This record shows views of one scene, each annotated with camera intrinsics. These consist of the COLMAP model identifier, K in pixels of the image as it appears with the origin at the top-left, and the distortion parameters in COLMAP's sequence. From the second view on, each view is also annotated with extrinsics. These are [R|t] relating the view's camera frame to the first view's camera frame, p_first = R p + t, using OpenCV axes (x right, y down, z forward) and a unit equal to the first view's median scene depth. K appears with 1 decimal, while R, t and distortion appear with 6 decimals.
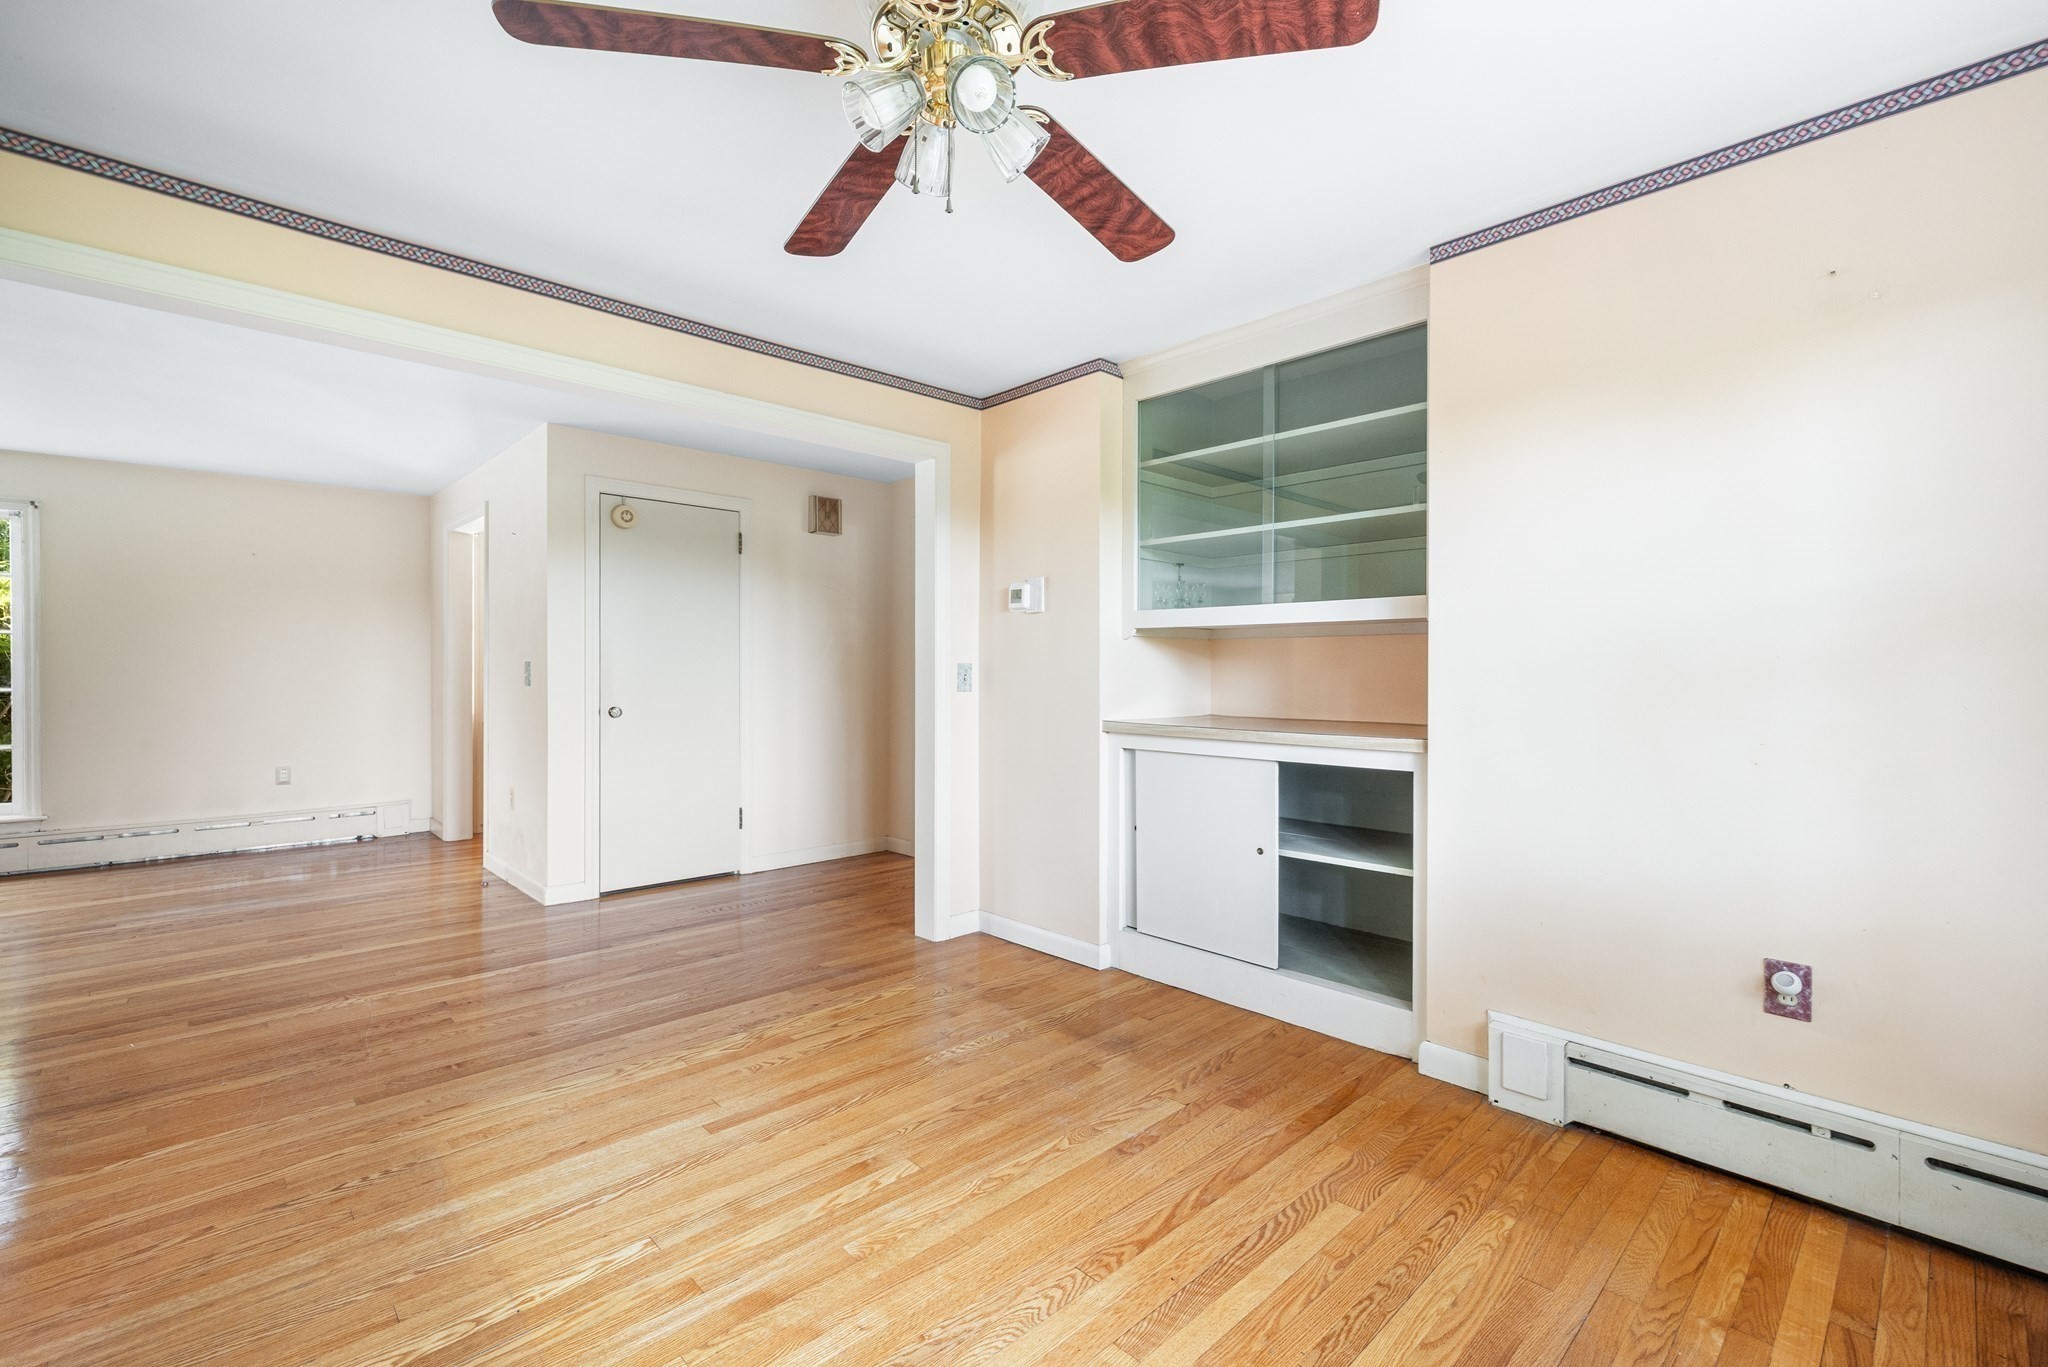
lens RADIAL K [[872.2, 0, 1032.5], [0, 872.2, 674.8], [0, 0, 1]] dist [-0.000723, -0.000309]
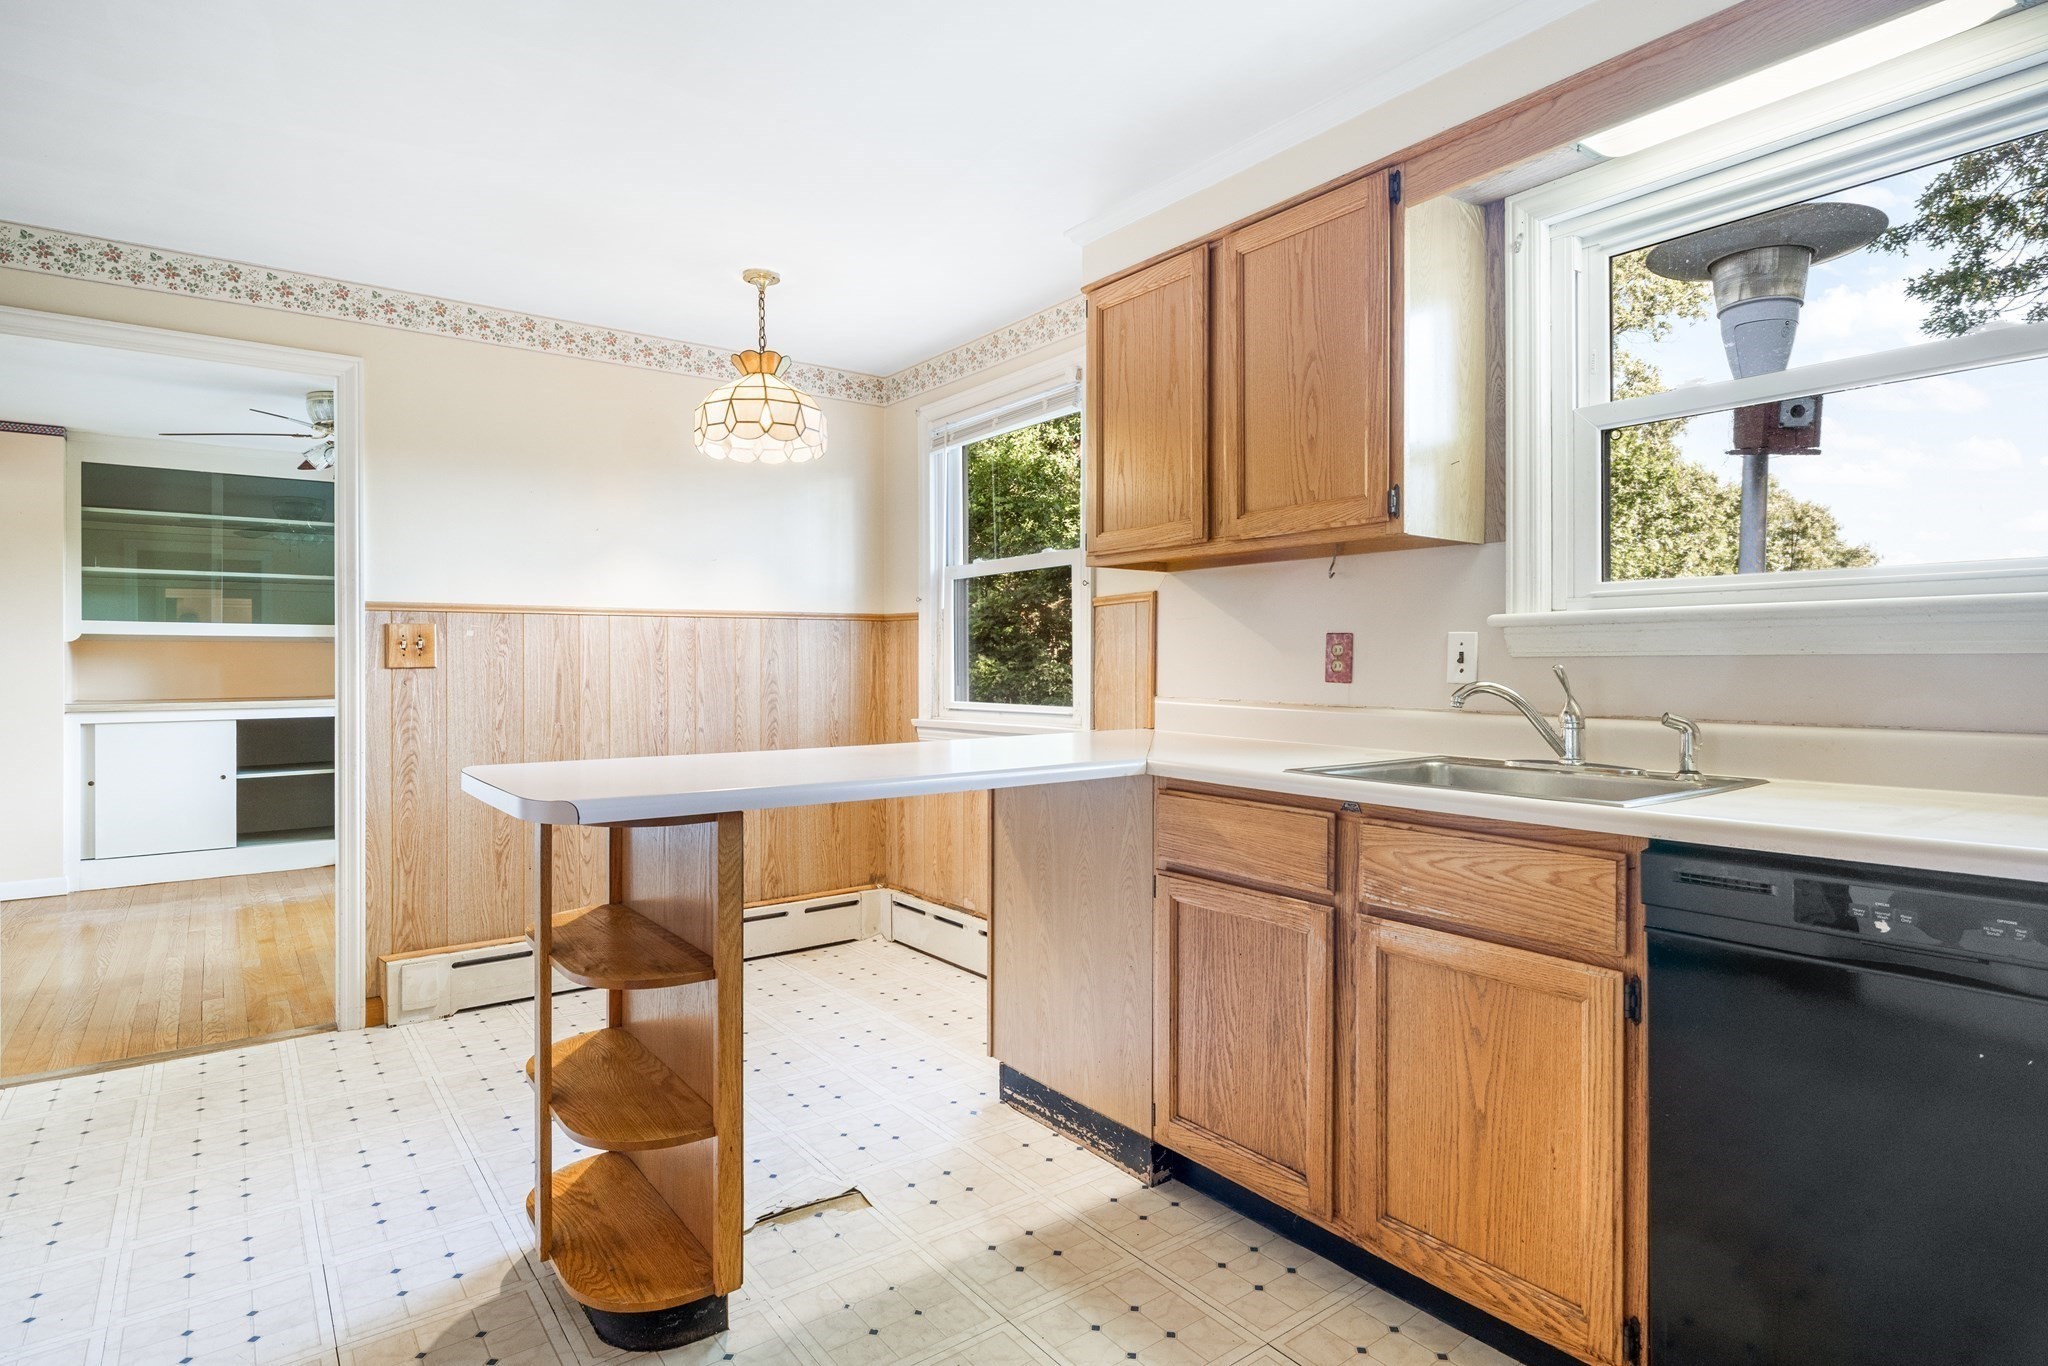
lens RADIAL K [[1091.1, 0, 1019.7], [0, 1091.1, 669.8], [0, 0, 1]] dist [0.001134, 0.000079]
pose [[0.123853, -0.007379, 0.992273, -1.792824], [0.001253, 0.999973, 0.007280, -0.013927], [-0.992300, 0.000341, 0.123859, -0.821209]]
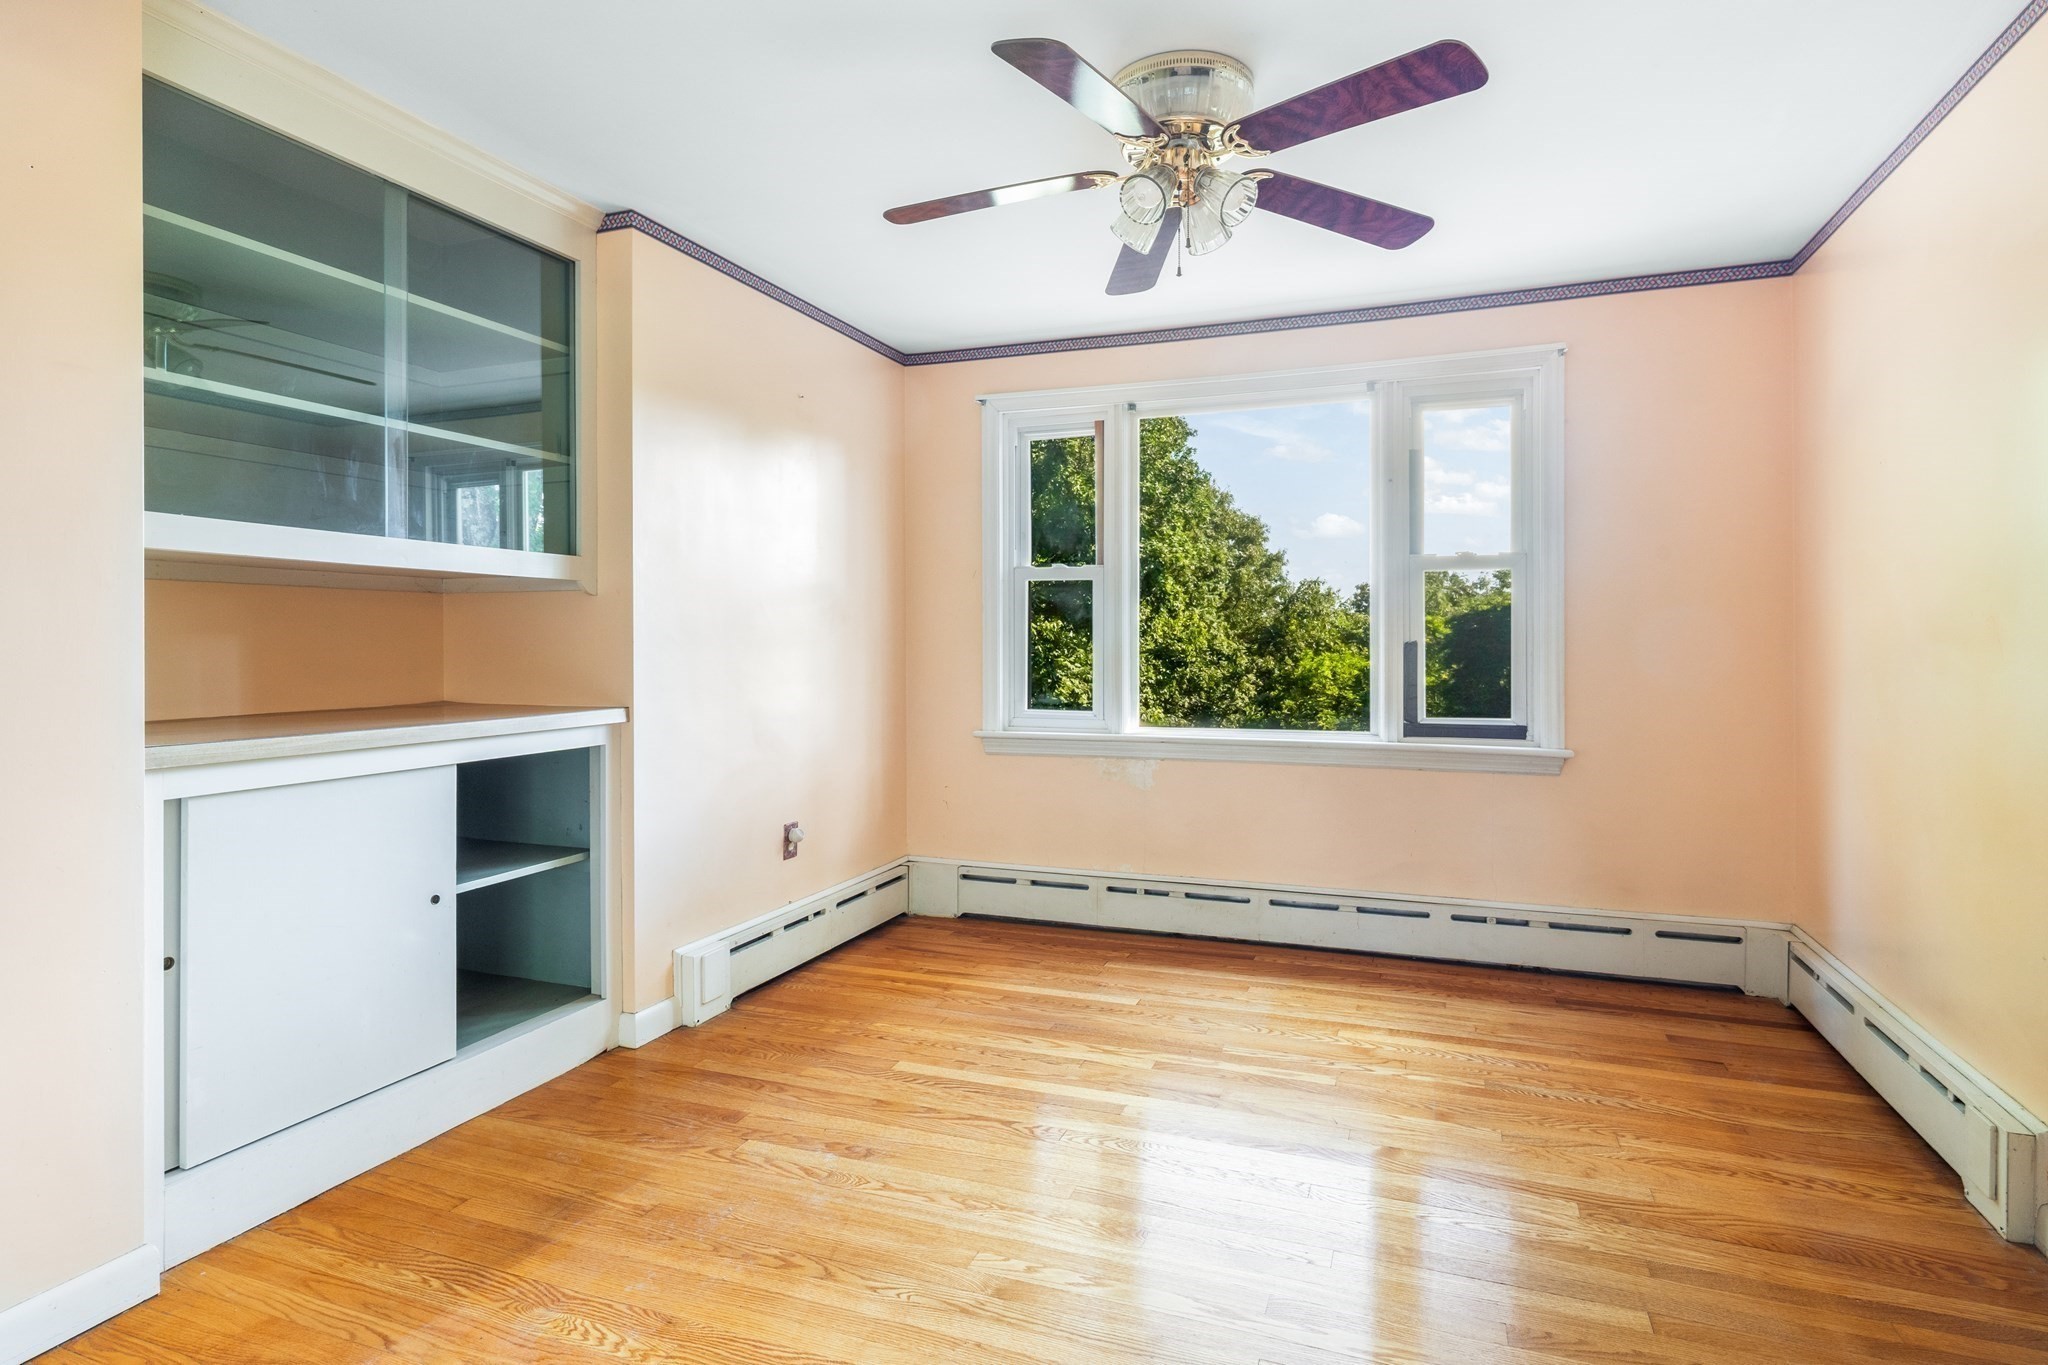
lens RADIAL K [[1149.3, 0, 1032.3], [0, 1149.3, 636.6], [0, 0, 1]] dist [0.003023, 0.001027]
pose [[-0.442521, -0.003564, 0.896751, -0.883285], [-0.002333, 0.999993, 0.002823, -0.010294], [-0.896755, -0.000843, -0.442527, 1.136176]]
